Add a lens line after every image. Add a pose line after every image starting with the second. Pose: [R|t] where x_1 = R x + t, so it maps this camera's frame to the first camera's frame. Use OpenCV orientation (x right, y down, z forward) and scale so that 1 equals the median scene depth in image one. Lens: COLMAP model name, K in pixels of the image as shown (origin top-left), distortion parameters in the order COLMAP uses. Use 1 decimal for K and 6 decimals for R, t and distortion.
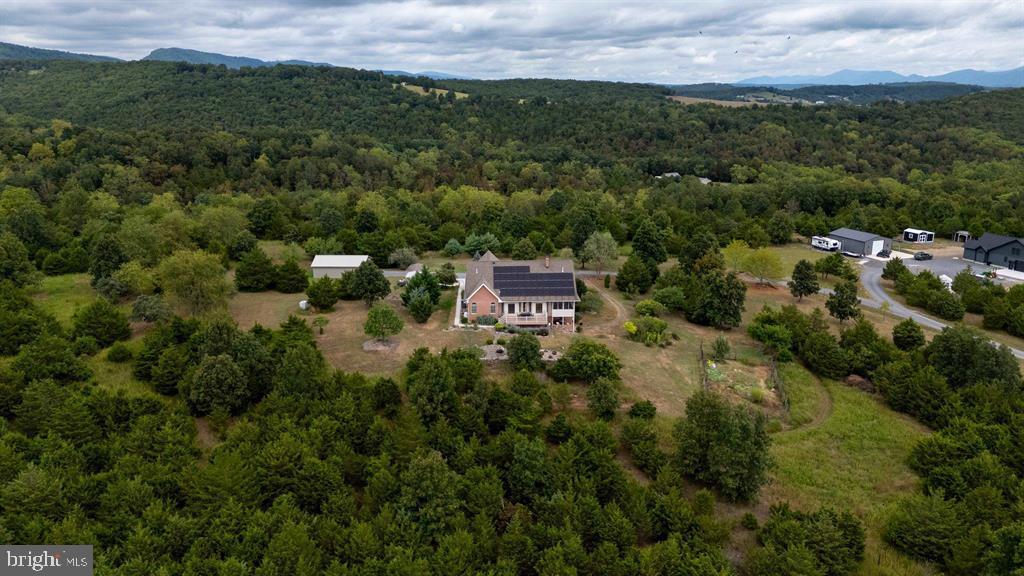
lens RADIAL K [[755.9, 0, 511.4], [0, 755.9, 290.8], [0, 0, 1]] dist [0.069335, -0.070002]
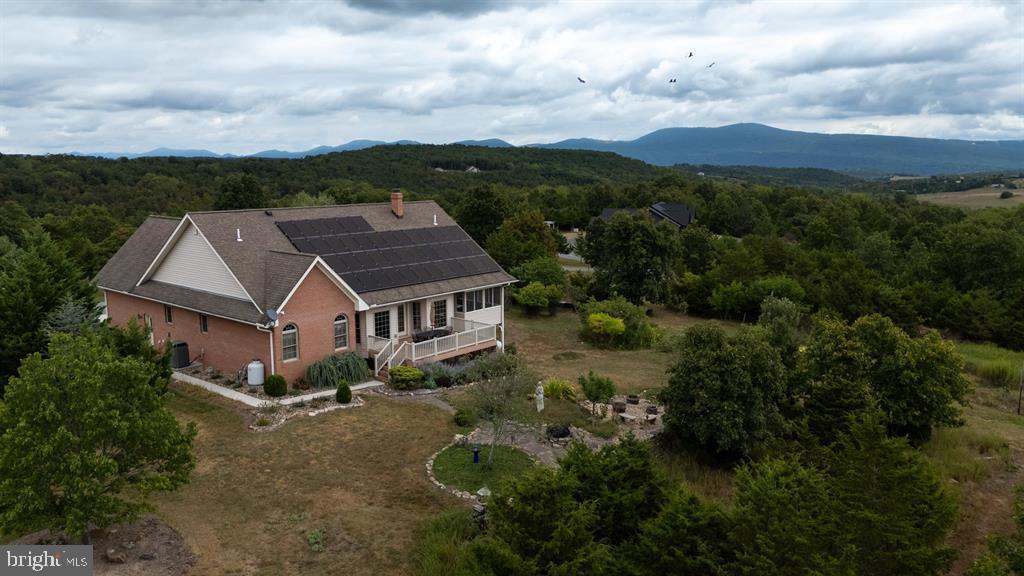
lens RADIAL K [[755.9, 0, 511.4], [0, 755.9, 290.8], [0, 0, 1]] dist [0.069335, -0.070002]
pose [[0.681039, -0.118807, 0.722545, -0.029910], [0.189228, 0.981787, -0.016924, 0.003582], [-0.707375, 0.148252, 0.691117, 0.102448]]
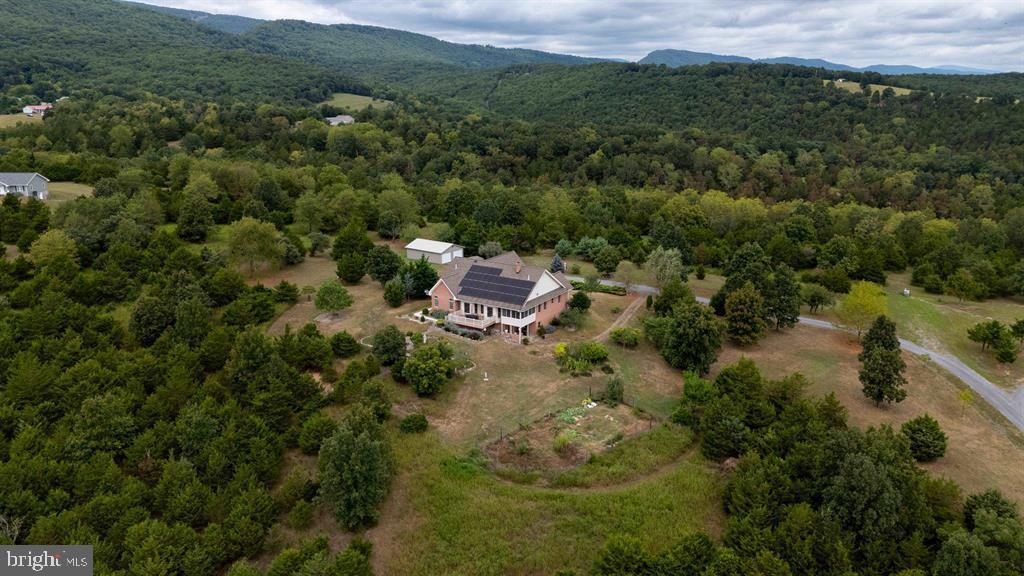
lens RADIAL K [[755.9, 0, 511.4], [0, 755.9, 290.8], [0, 0, 1]] dist [0.069335, -0.070002]
pose [[0.821940, 0.149487, -0.549607, 0.084925], [-0.148070, 0.987848, 0.047244, -0.007834], [0.549991, 0.042549, 0.834086, 0.028518]]
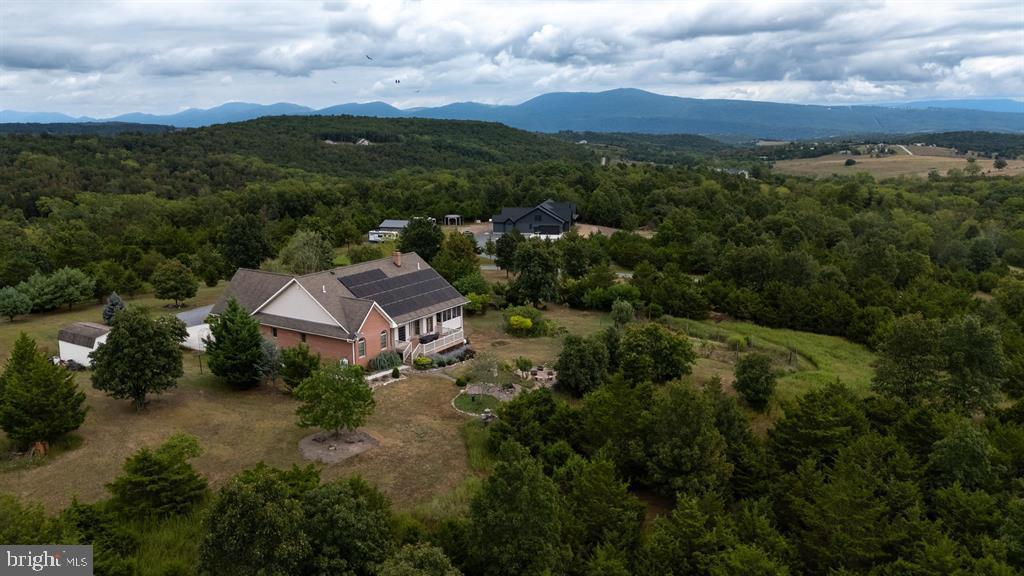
lens RADIAL K [[755.9, 0, 511.4], [0, 755.9, 290.8], [0, 0, 1]] dist [0.069335, -0.070002]
pose [[0.566095, -0.173636, 0.805845, -0.064229], [0.216190, 0.974619, 0.058131, -0.004090], [-0.795486, 0.141308, 0.589266, 0.079164]]
